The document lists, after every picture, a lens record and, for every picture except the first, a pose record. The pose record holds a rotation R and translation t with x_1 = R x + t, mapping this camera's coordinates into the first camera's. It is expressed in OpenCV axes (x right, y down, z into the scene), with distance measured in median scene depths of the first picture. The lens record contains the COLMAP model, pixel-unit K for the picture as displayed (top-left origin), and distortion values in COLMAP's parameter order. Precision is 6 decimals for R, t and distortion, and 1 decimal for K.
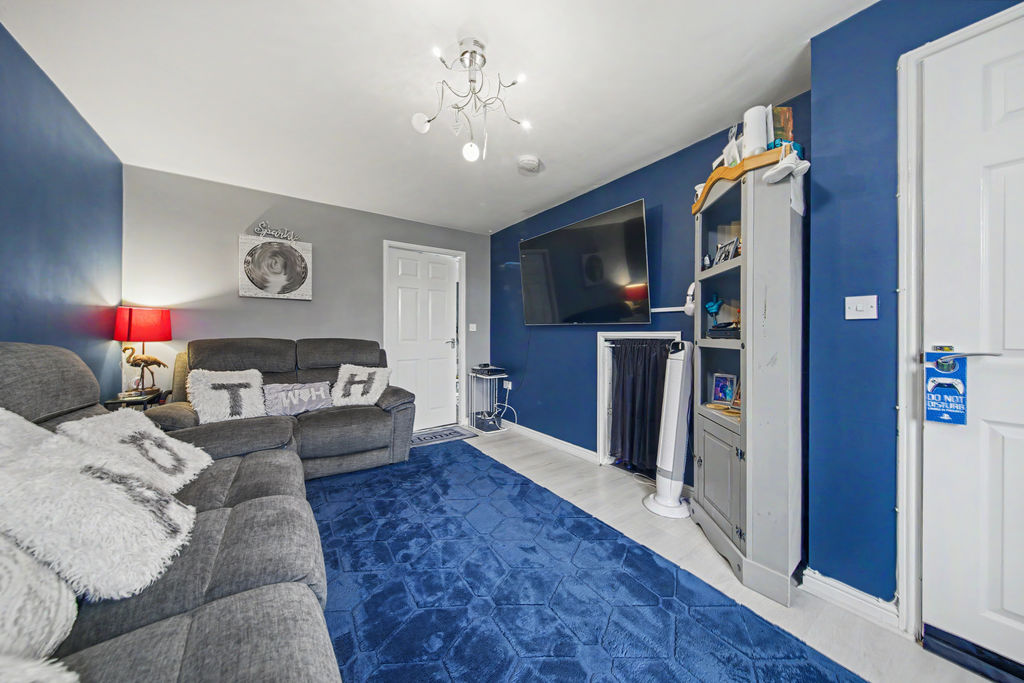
lens RADIAL K [[347.2, 0, 523.9], [0, 347.2, 334.2], [0, 0, 1]] dist [-0.000629, -0.000067]
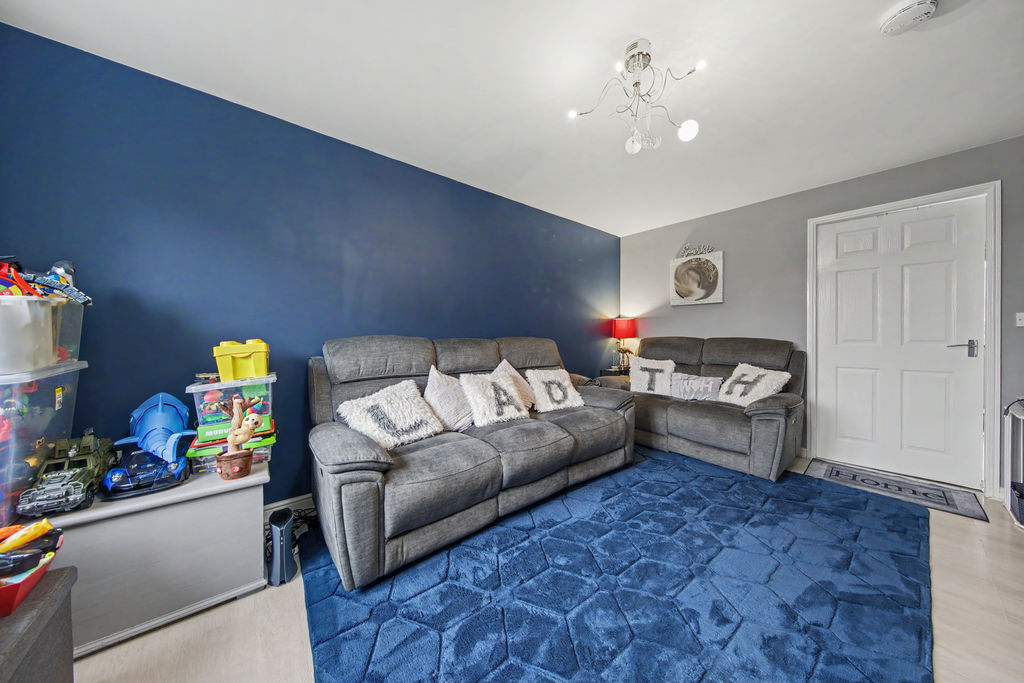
lens RADIAL K [[326.0, 0, 511.0], [0, 326.0, 334.3], [0, 0, 1]] dist [-0.000785, -0.000152]
pose [[0.061582, -0.002585, -0.998099, 0.454528], [0.002984, 0.999993, -0.002406, 0.003432], [0.998098, -0.002830, 0.061590, 0.328399]]
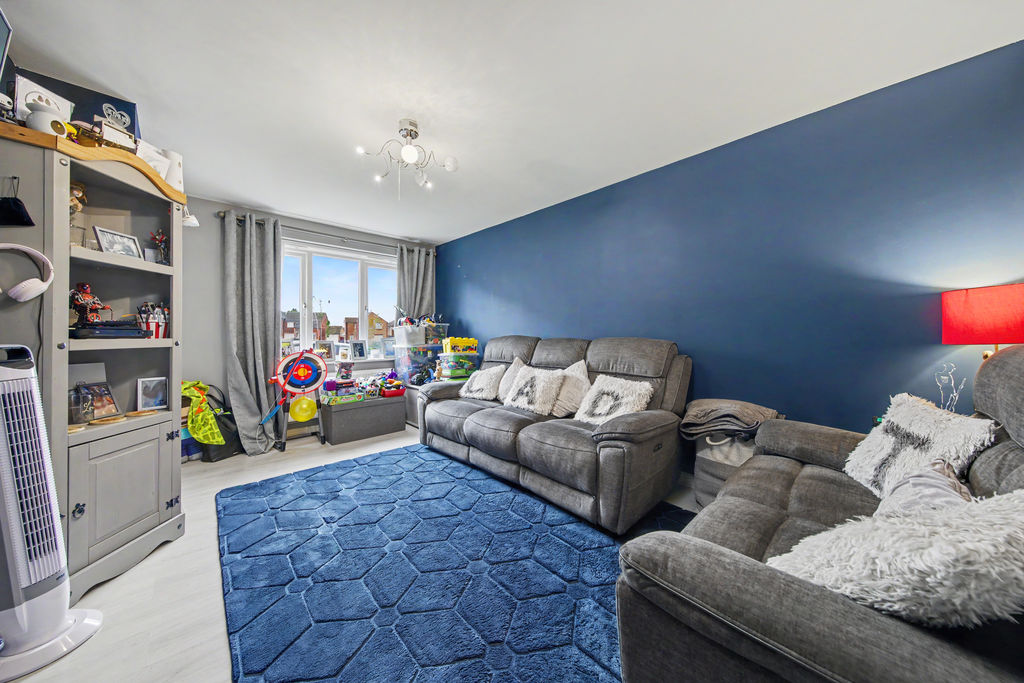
lens RADIAL K [[347.2, 0, 523.9], [0, 347.2, 334.2], [0, 0, 1]] dist [-0.000629, -0.000067]
pose [[-0.991482, 0.000981, -0.130238, -0.242398], [0.002220, 0.999954, -0.009366, 0.010081], [0.130223, -0.009575, -0.991439, 1.381461]]
